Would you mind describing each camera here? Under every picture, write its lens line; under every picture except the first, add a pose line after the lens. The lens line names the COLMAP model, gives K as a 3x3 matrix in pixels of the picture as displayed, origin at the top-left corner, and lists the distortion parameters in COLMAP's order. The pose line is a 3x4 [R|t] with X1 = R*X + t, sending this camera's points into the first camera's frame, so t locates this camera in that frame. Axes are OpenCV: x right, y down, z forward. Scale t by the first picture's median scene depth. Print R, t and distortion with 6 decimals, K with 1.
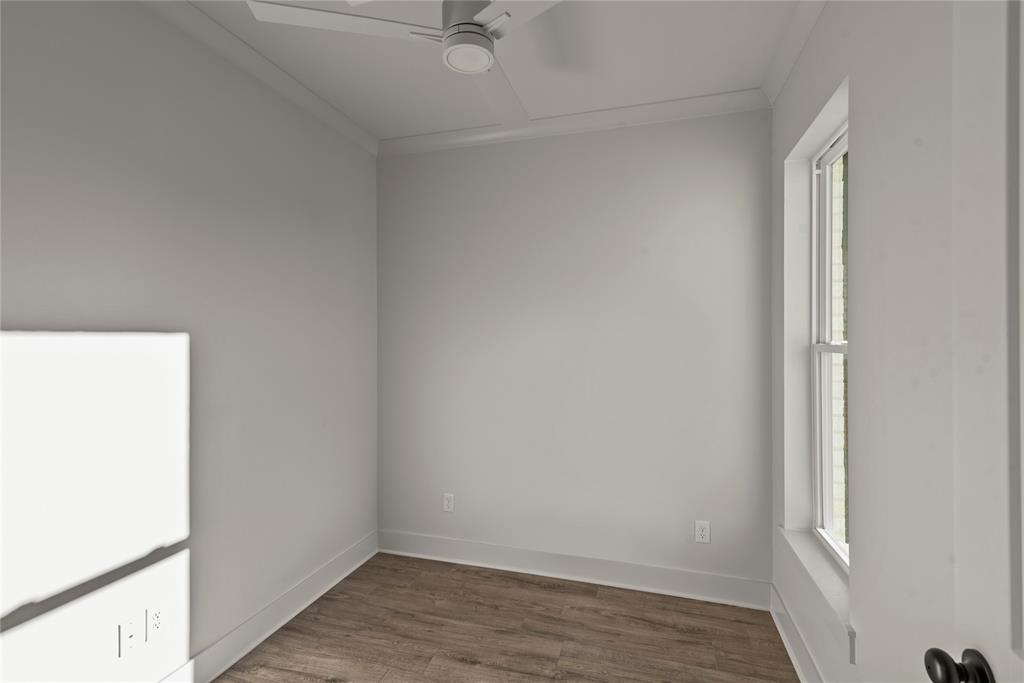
lens RADIAL K [[464.6, 0, 509.9], [0, 464.6, 339.2], [0, 0, 1]] dist [0.020122, -0.000740]
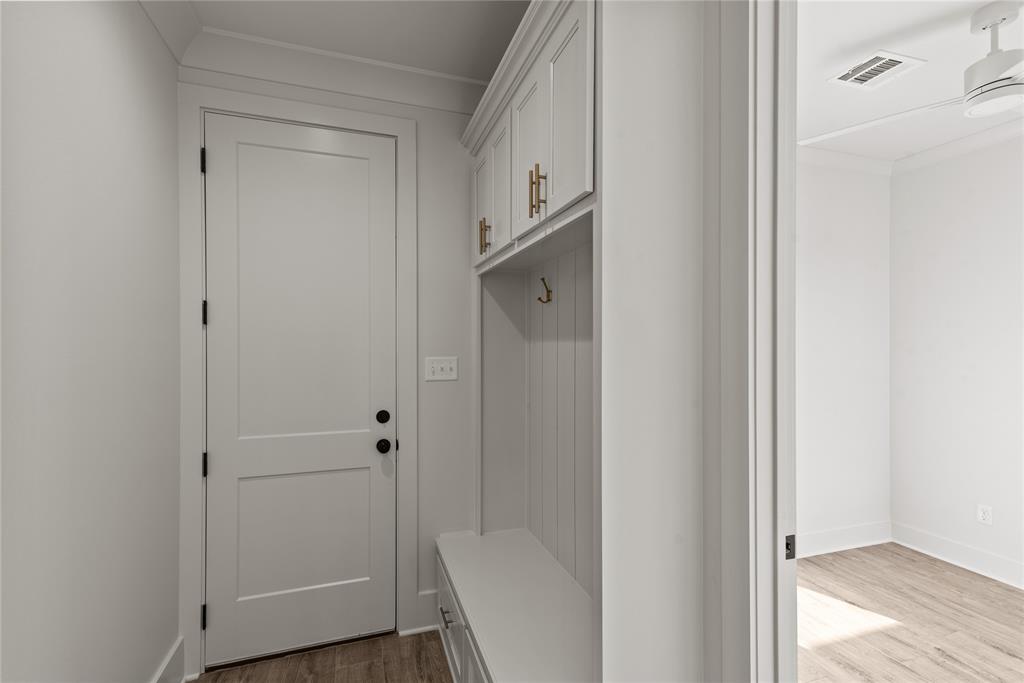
lens RADIAL K [[464.6, 0, 506.5], [0, 464.6, 342.6], [0, 0, 1]] dist [0.020122, -0.000740]
pose [[0.576908, 0.001757, -0.816807, 0.118592], [-0.004461, 0.999990, -0.000999, -0.002226], [0.816797, 0.004220, 0.576910, -0.449774]]
